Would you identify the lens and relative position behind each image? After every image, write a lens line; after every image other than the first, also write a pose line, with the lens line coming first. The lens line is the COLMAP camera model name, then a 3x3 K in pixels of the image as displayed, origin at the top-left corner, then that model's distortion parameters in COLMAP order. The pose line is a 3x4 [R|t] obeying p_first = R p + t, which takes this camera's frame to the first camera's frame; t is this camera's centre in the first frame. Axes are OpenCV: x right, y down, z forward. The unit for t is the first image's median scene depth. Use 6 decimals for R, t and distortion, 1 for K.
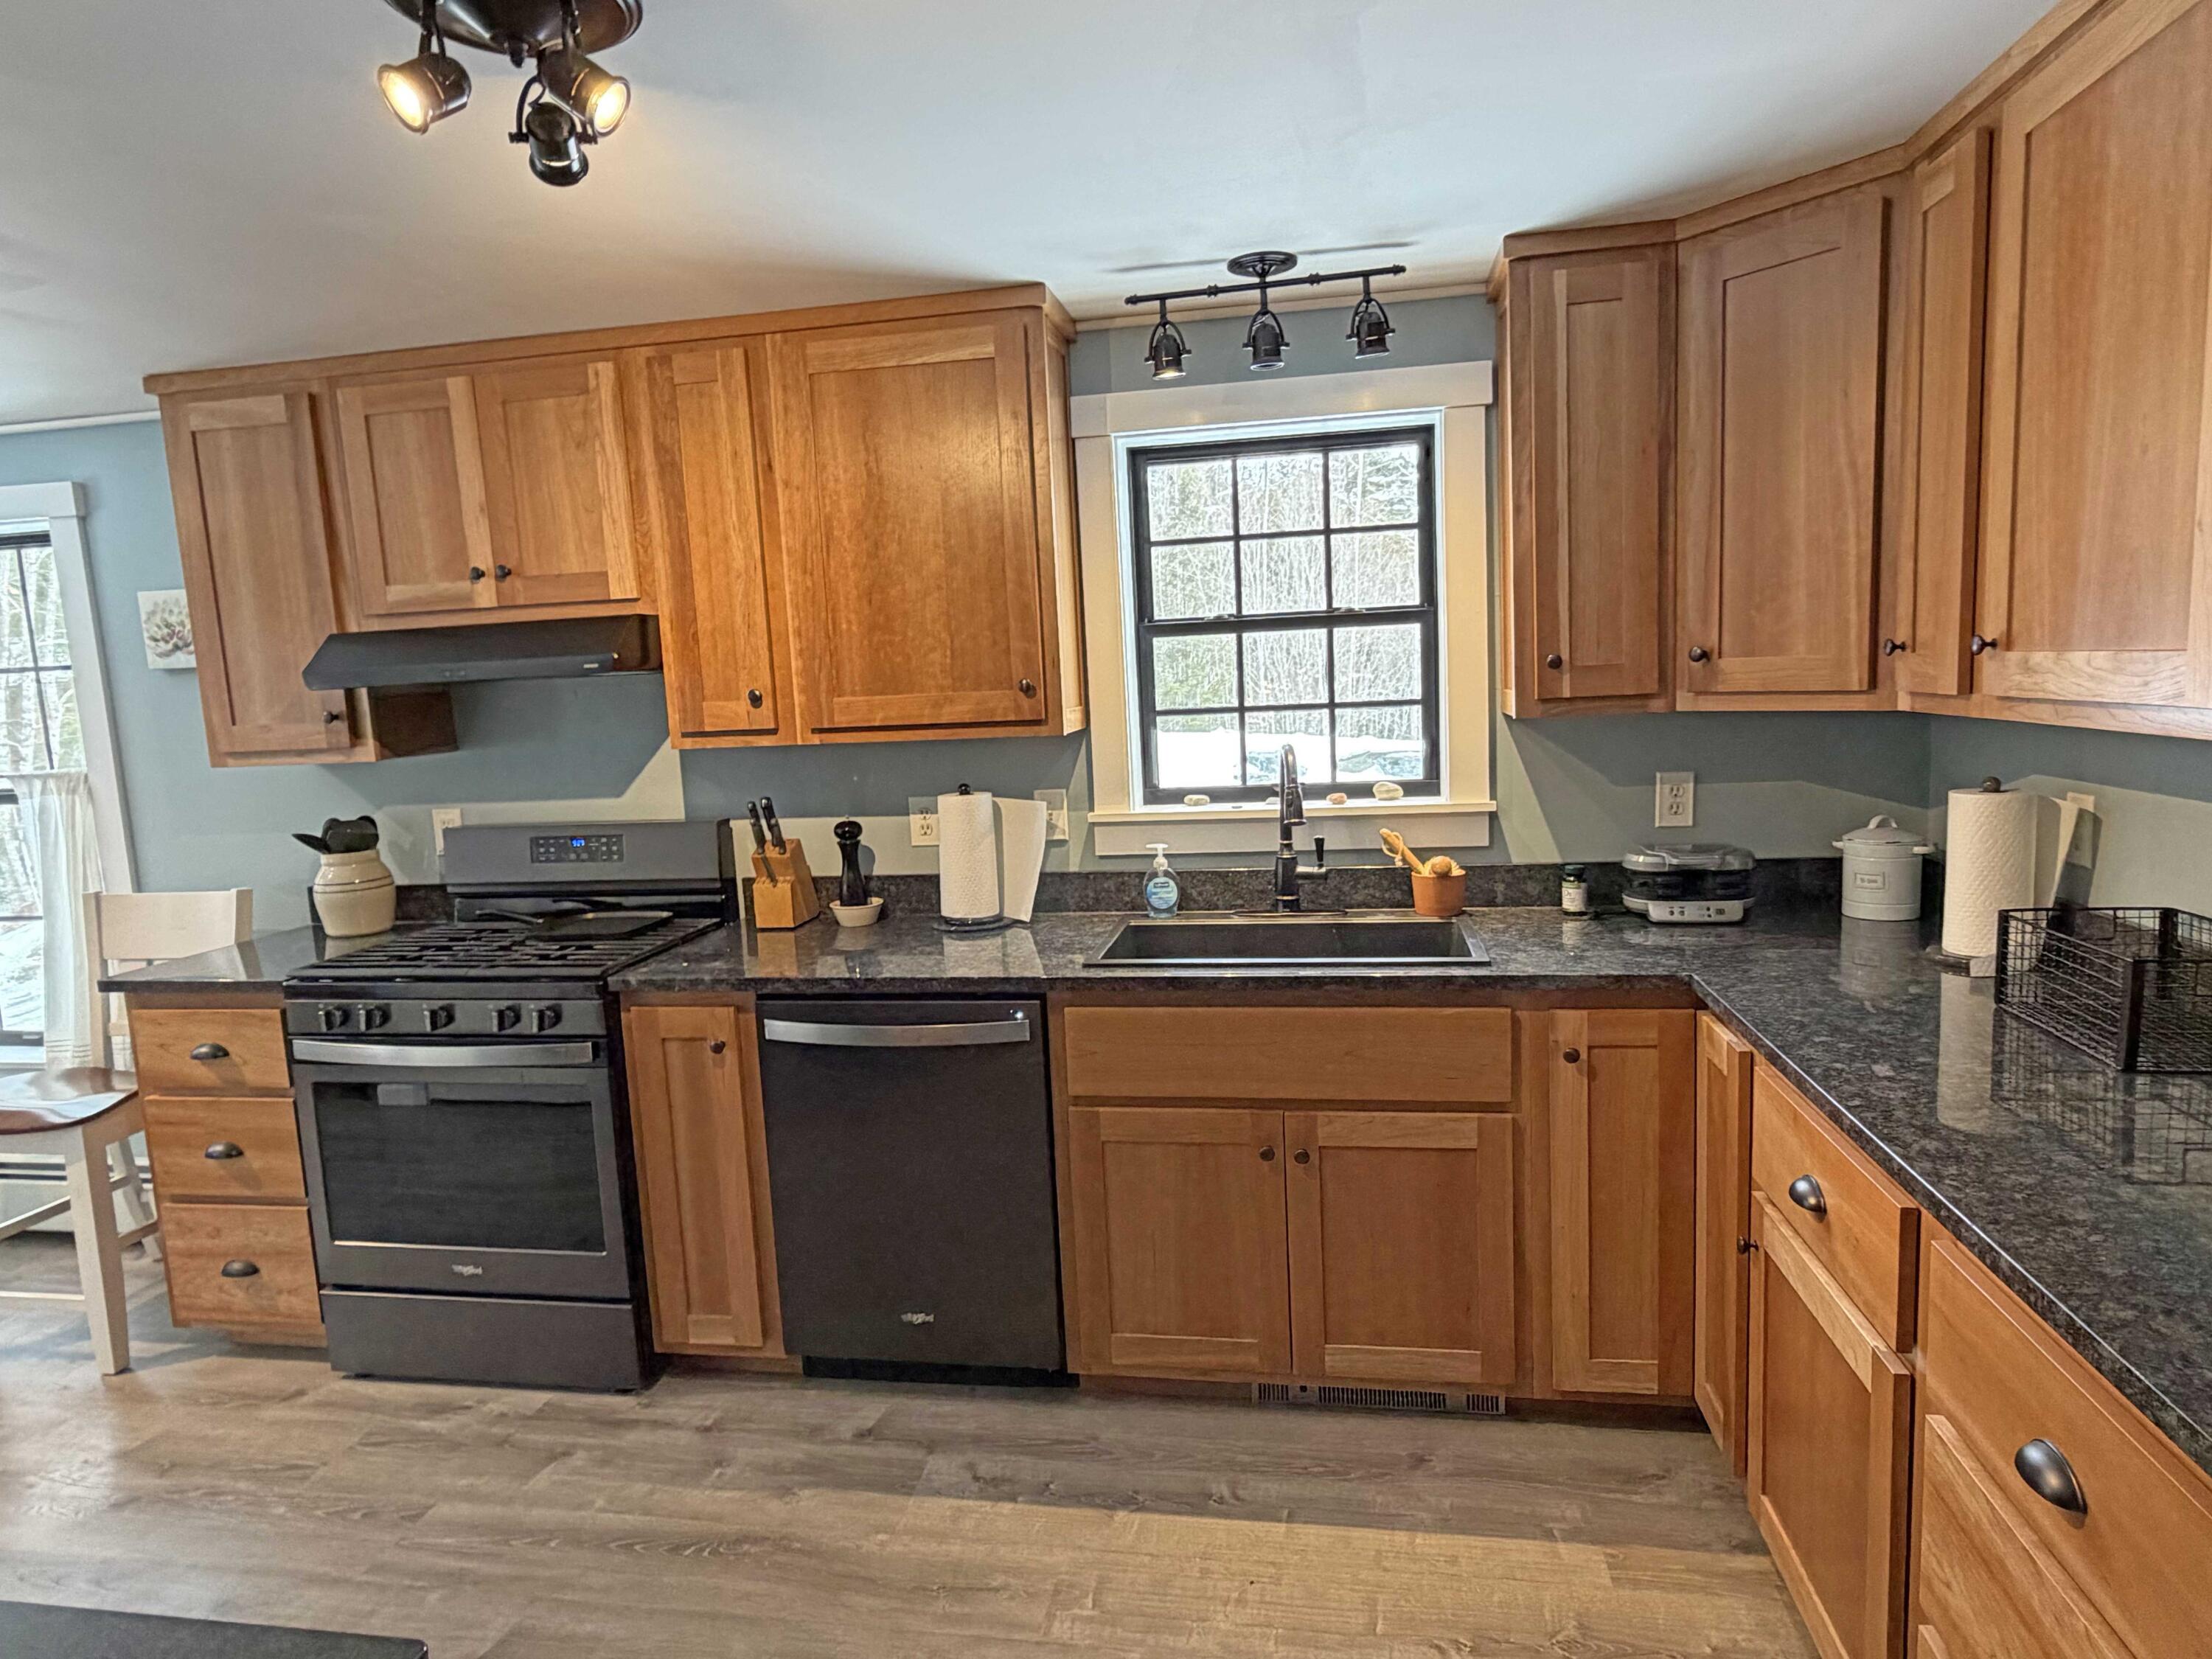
lens RADIAL K [[1314.4, 0, 1103.6], [0, 1314.4, 835.9], [0, 0, 1]] dist [0.008803, 0.002598]
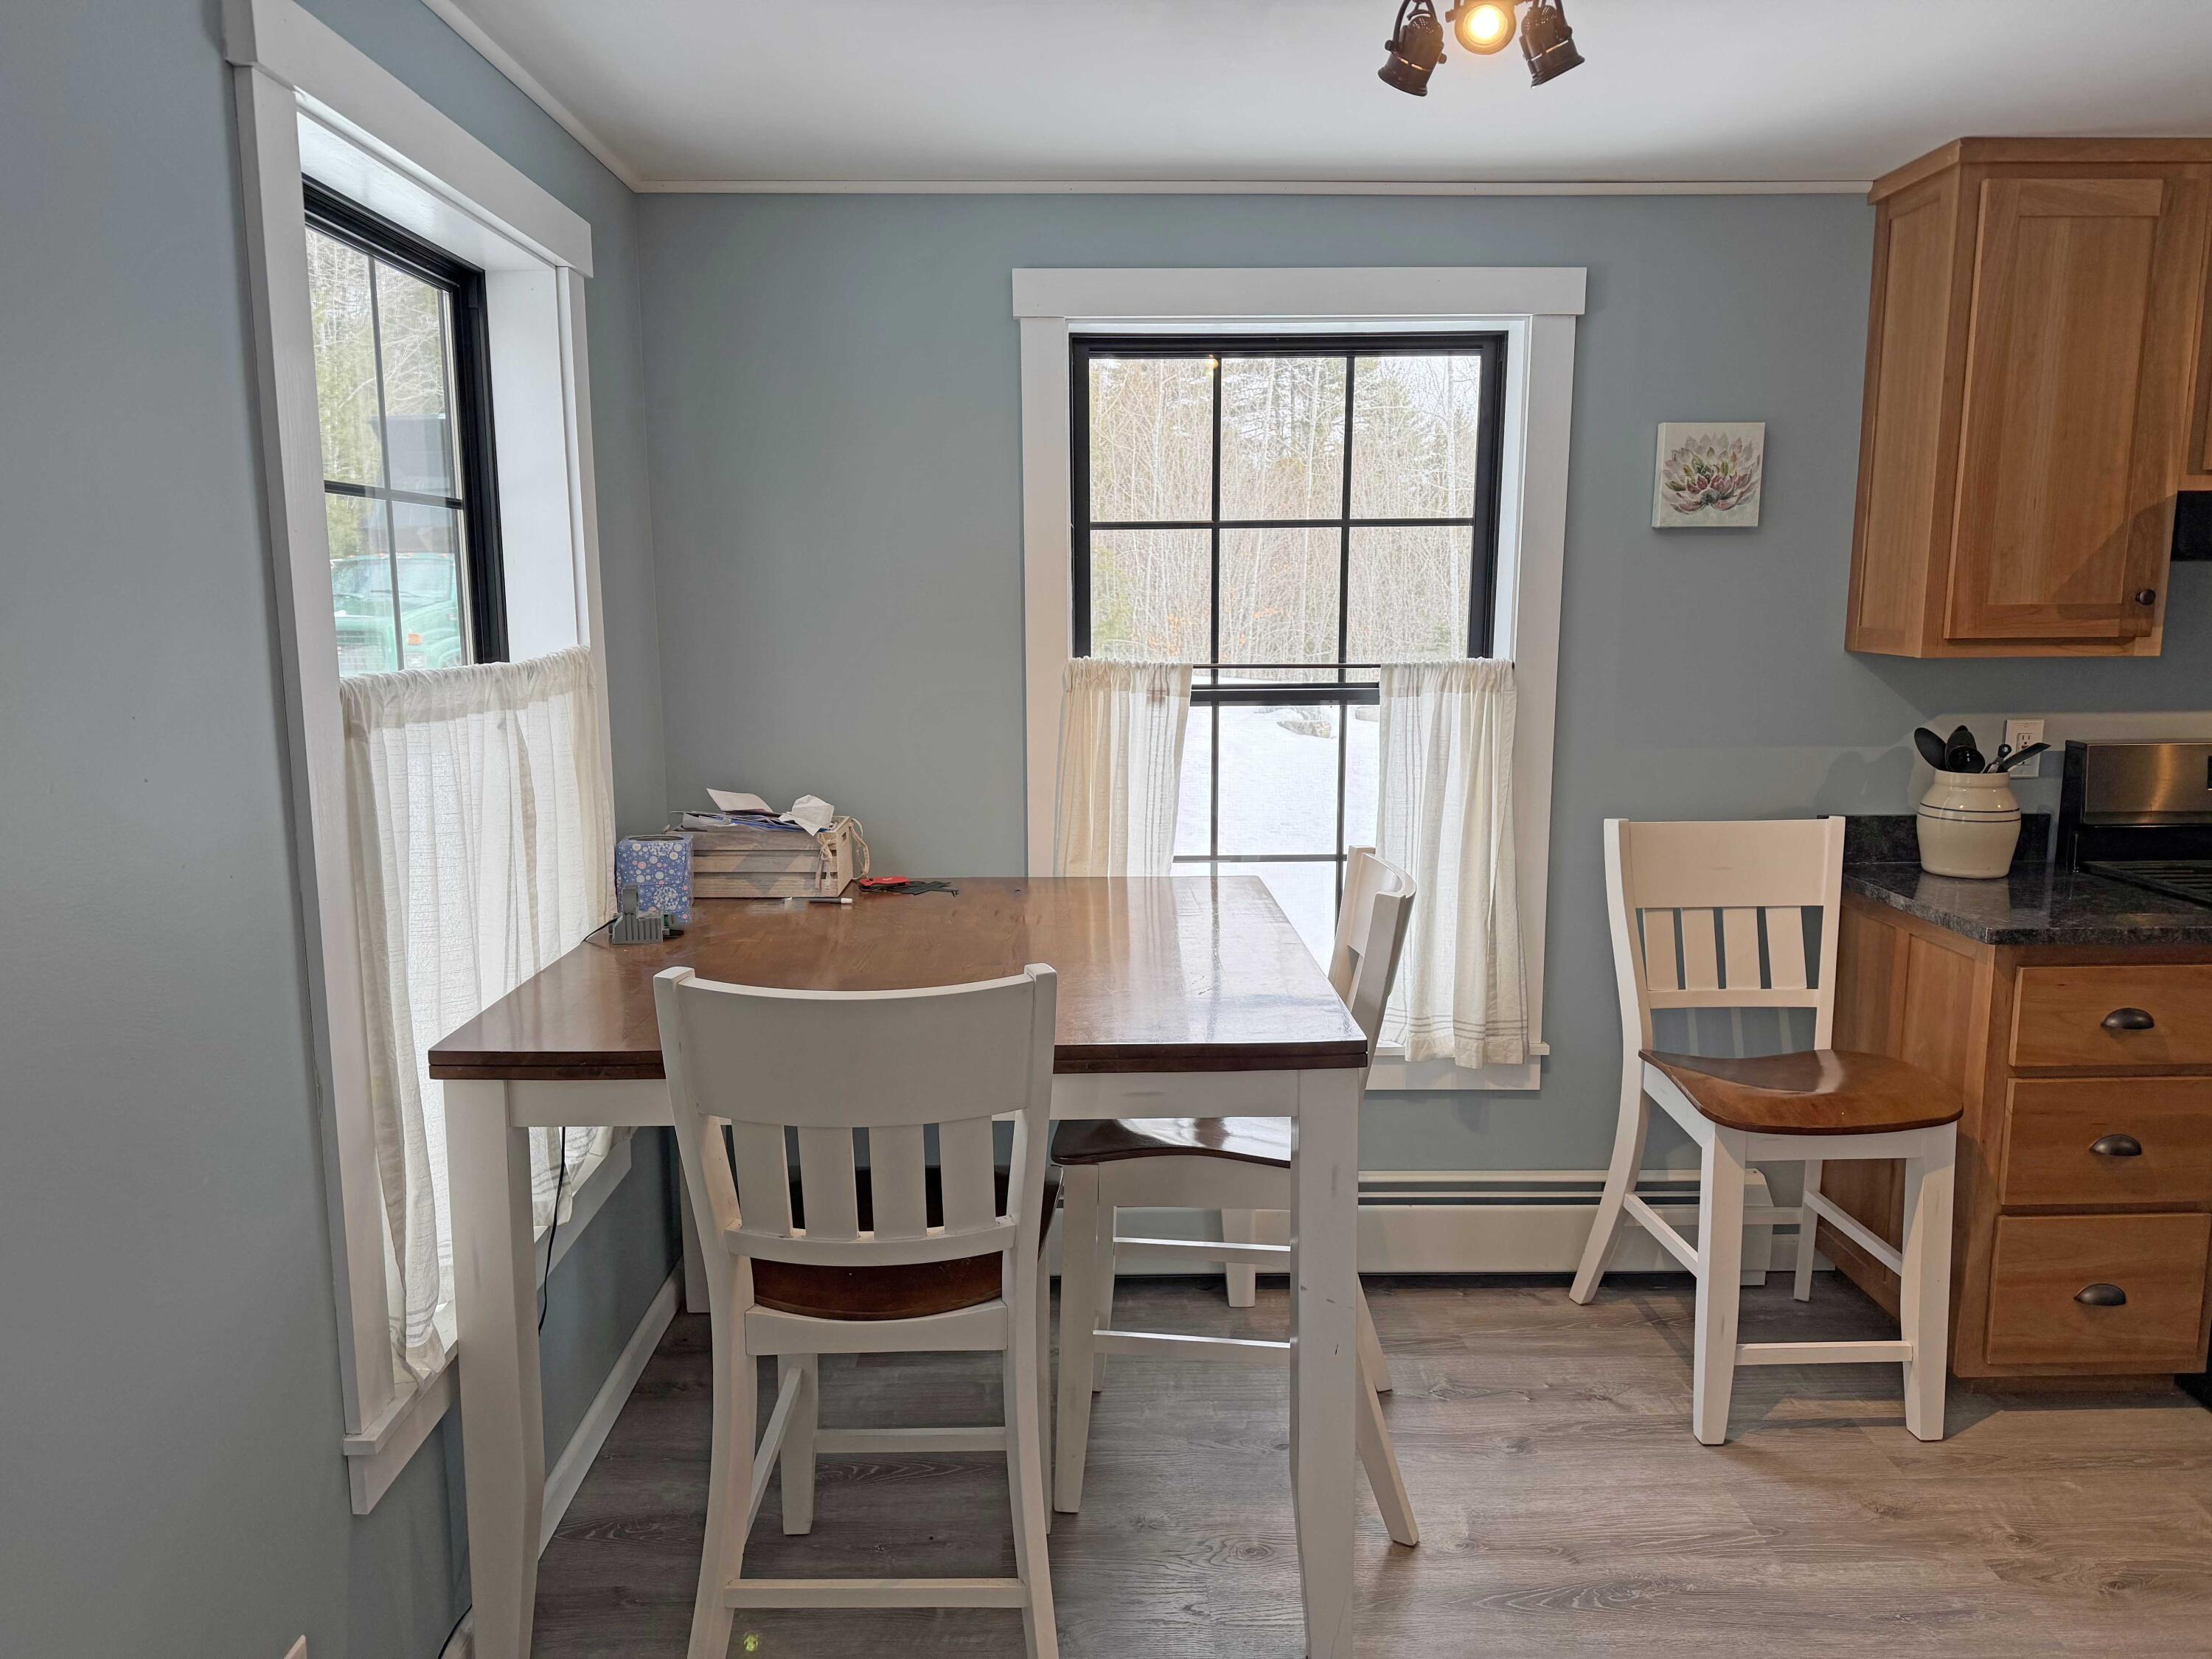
lens RADIAL K [[1490.7, 0, 1107.5], [0, 1490.7, 832.9], [0, 0, 1]] dist [-0.012199, -0.003542]
pose [[0.977702, 0.002490, 0.209983, -1.157648], [-0.008556, 0.999572, 0.027983, 0.026163], [-0.209823, -0.029156, 0.977305, 0.221438]]
